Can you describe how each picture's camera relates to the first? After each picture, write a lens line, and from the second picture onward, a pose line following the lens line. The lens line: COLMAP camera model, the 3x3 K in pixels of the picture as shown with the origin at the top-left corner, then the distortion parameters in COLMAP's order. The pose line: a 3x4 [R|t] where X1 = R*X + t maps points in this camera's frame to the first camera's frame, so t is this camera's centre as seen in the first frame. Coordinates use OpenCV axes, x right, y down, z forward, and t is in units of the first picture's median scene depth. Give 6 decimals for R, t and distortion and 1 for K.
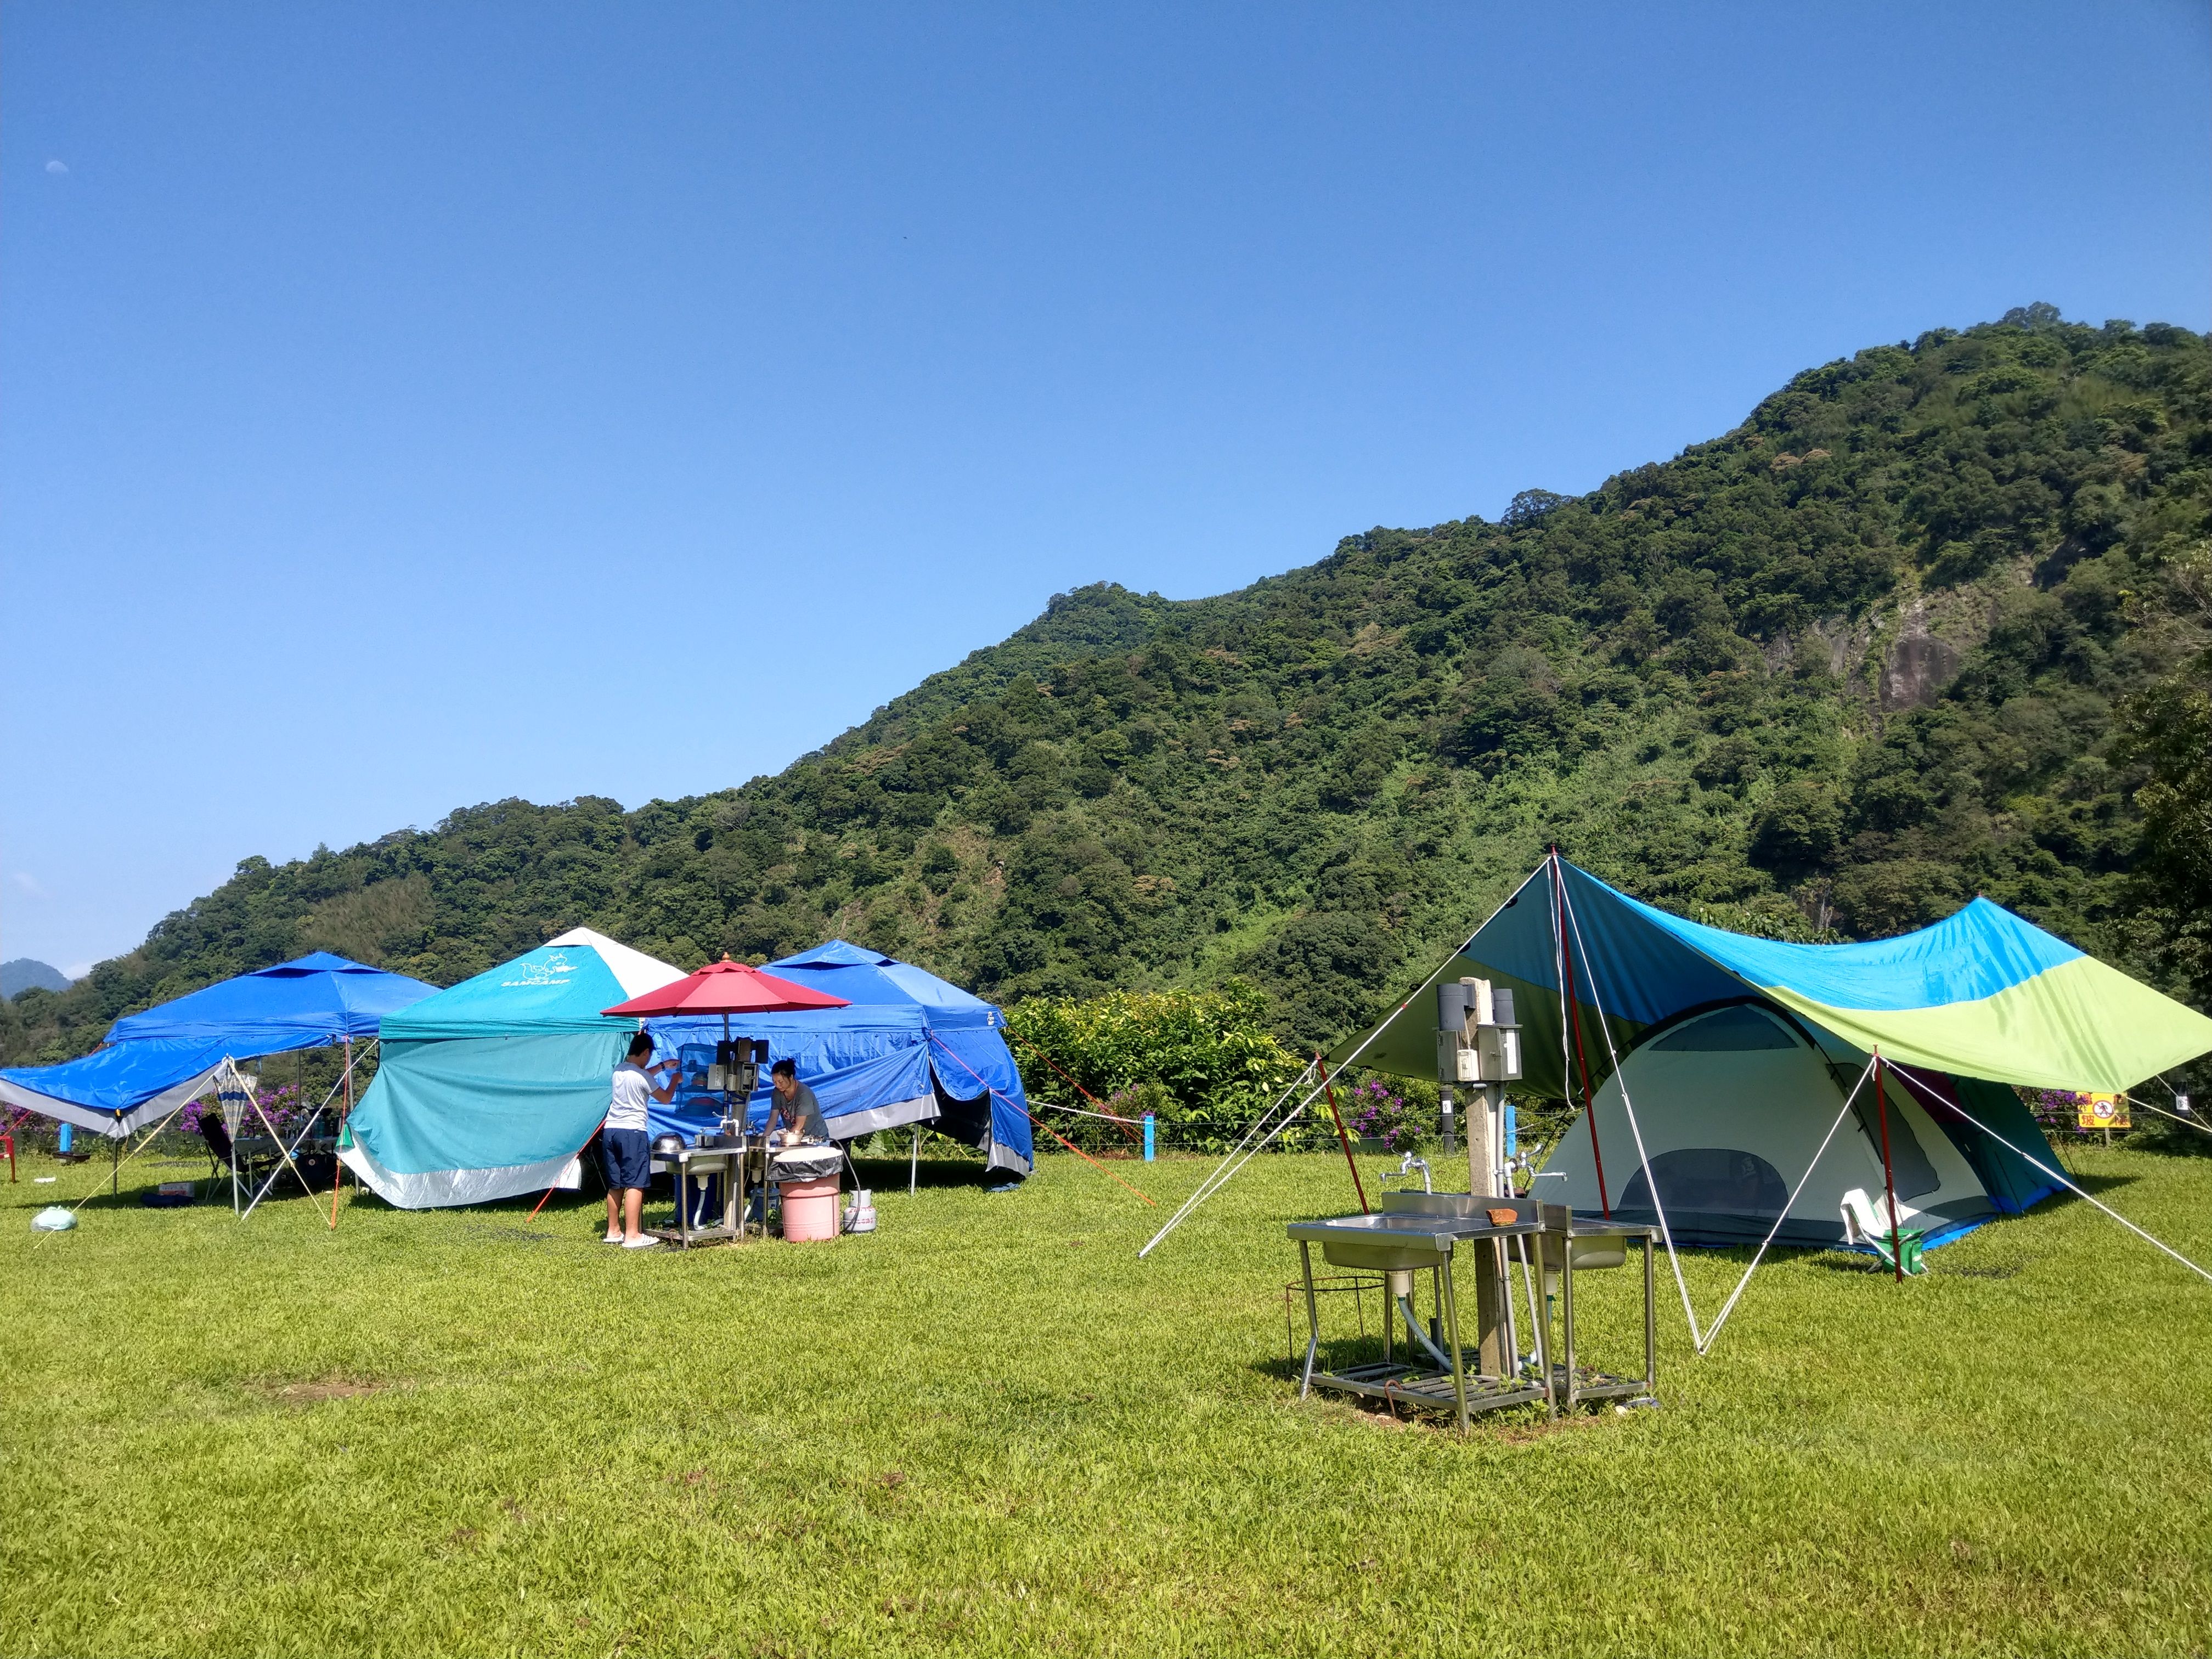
lens RADIAL K [[1737.5, 0, 1106.0], [0, 1737.5, 829.5], [0, 0, 1]] dist [0.075402, -0.181177]
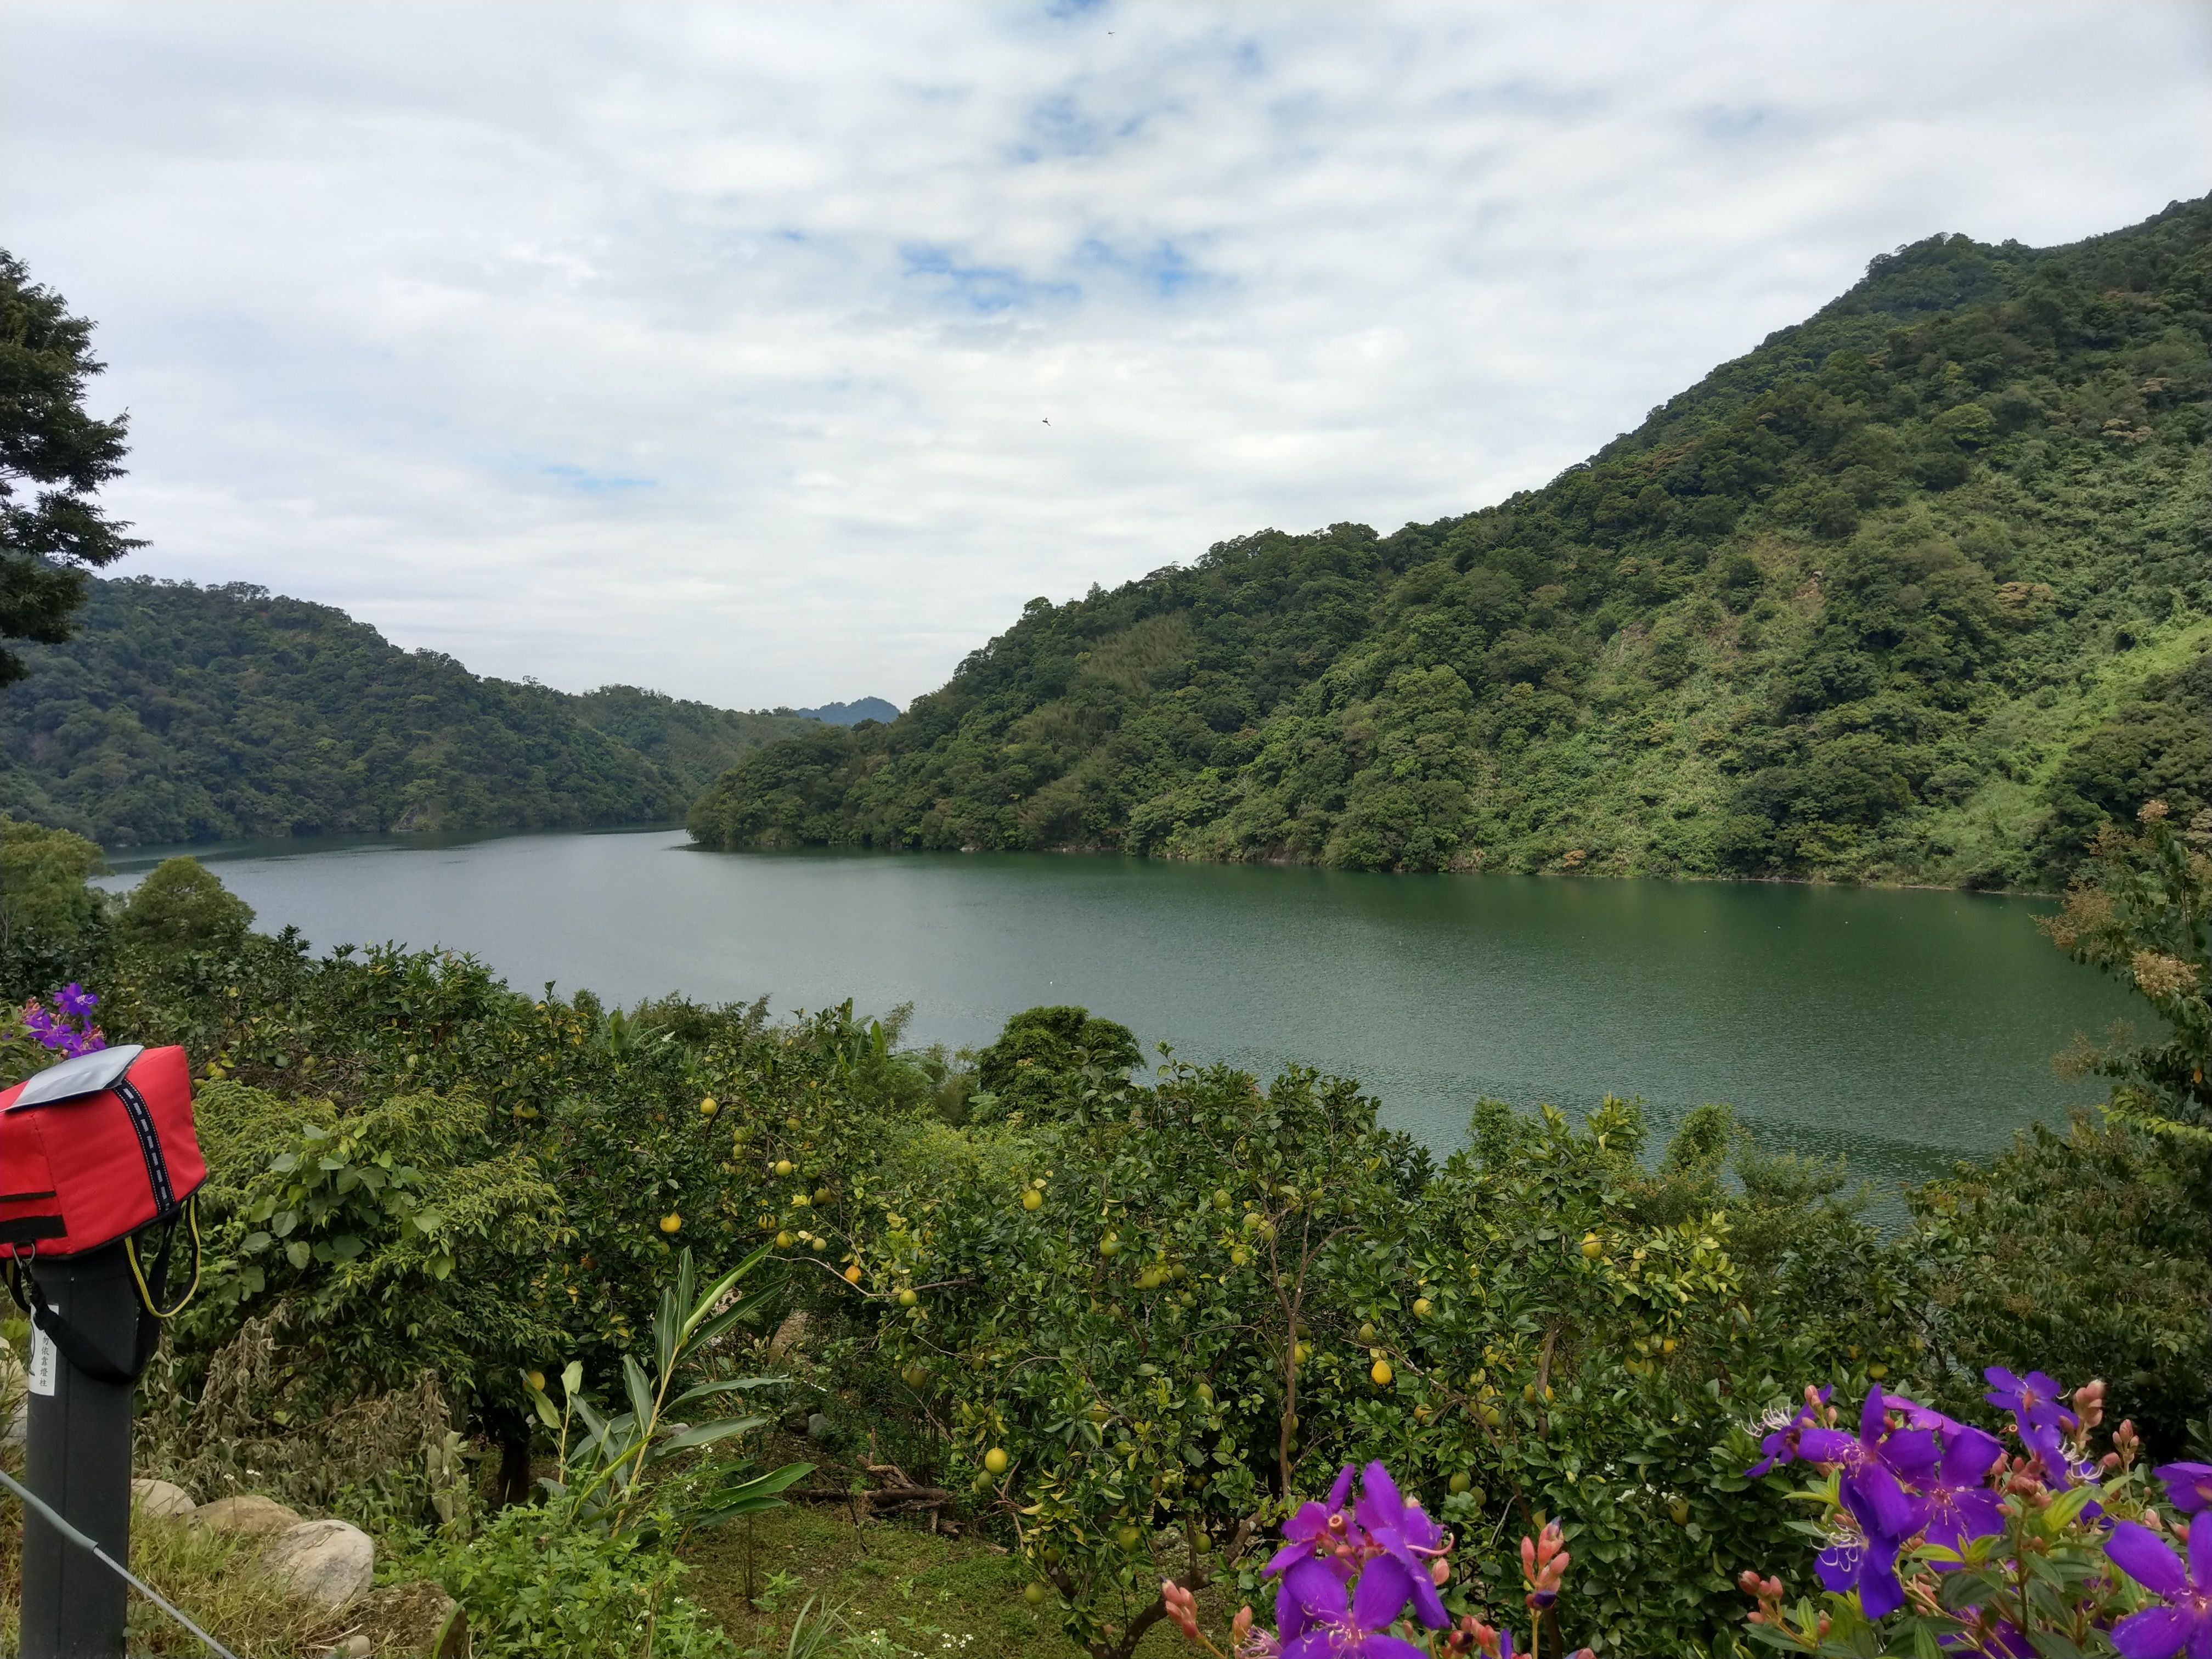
lens RADIAL K [[1625.9, 0, 1003.6], [0, 1625.9, 872.9], [0, 0, 1]] dist [0.000507, -0.002137]
pose [[0.884376, 0.043553, -0.464739, -0.033661], [0.040993, 0.984543, 0.170275, 0.010838], [0.464972, -0.169638, 0.868921, 0.092750]]
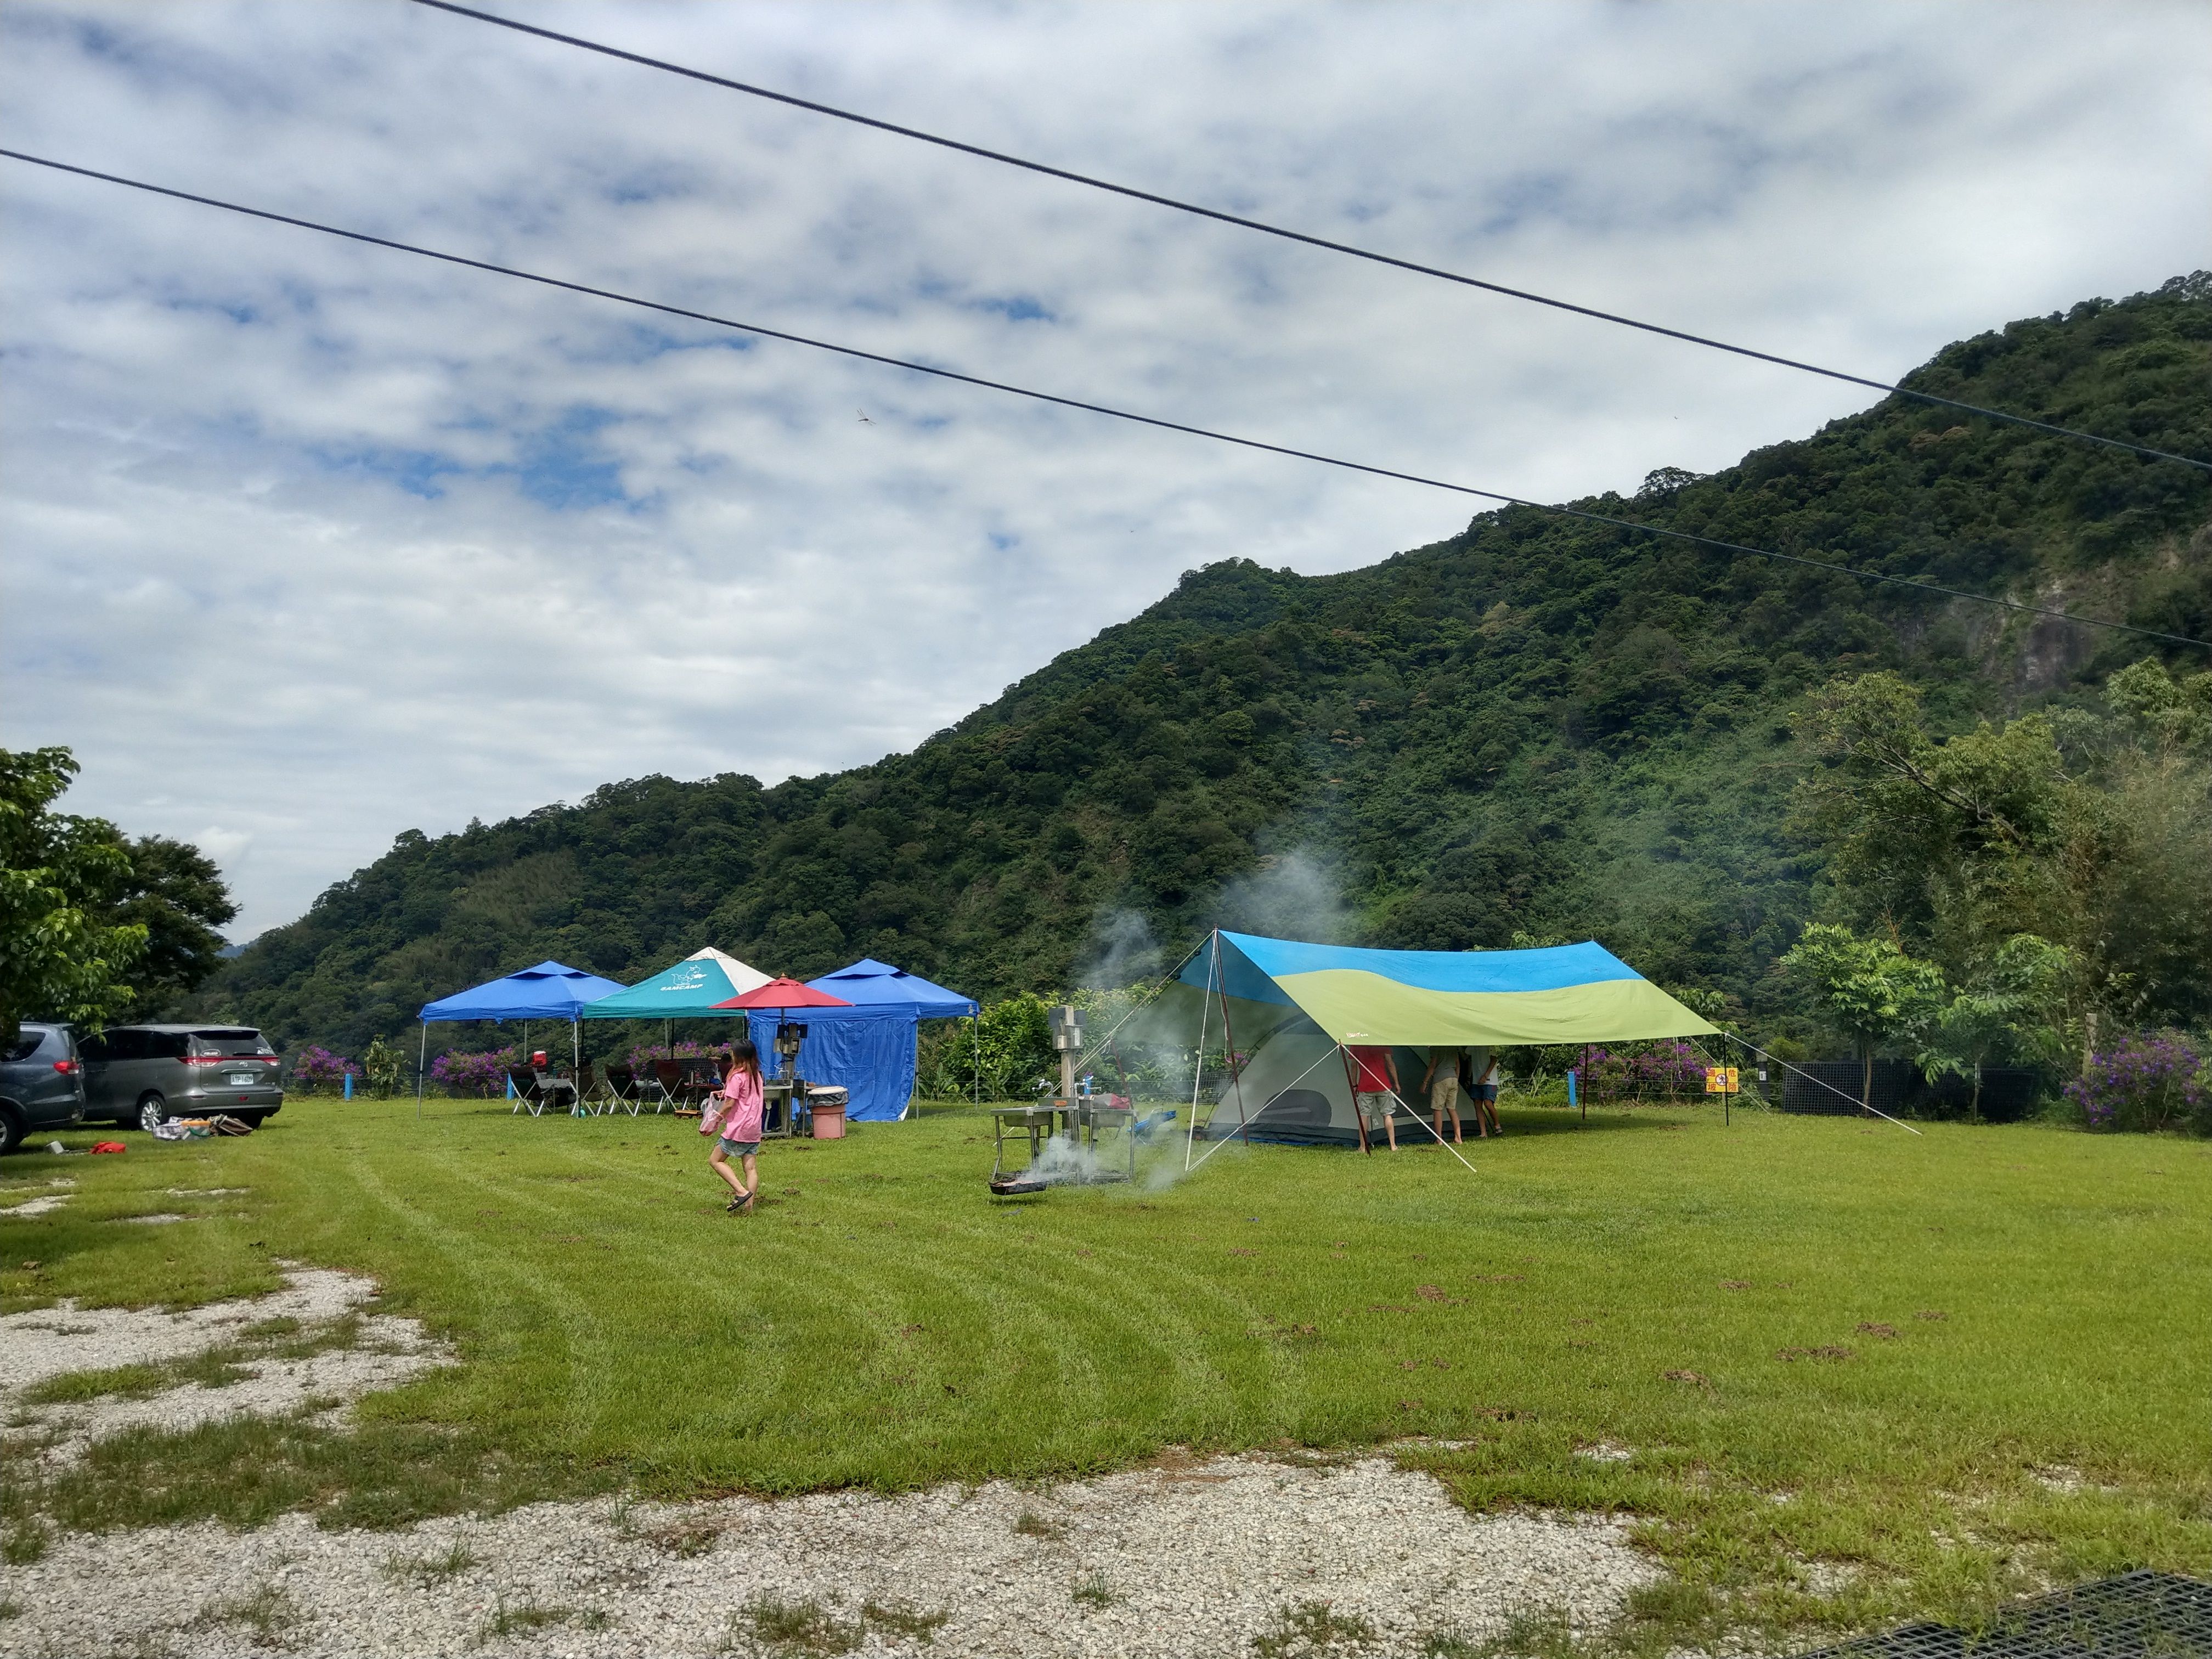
lens RADIAL K [[1796.8, 0, 1149.2], [0, 1796.8, 826.8], [0, 0, 1]] dist [0.073865, -0.193216]
pose [[0.998337, 0.006577, -0.057271, 0.012890], [-0.005693, 0.999862, 0.015579, -0.005688], [0.057366, -0.015227, 0.998237, -0.048463]]
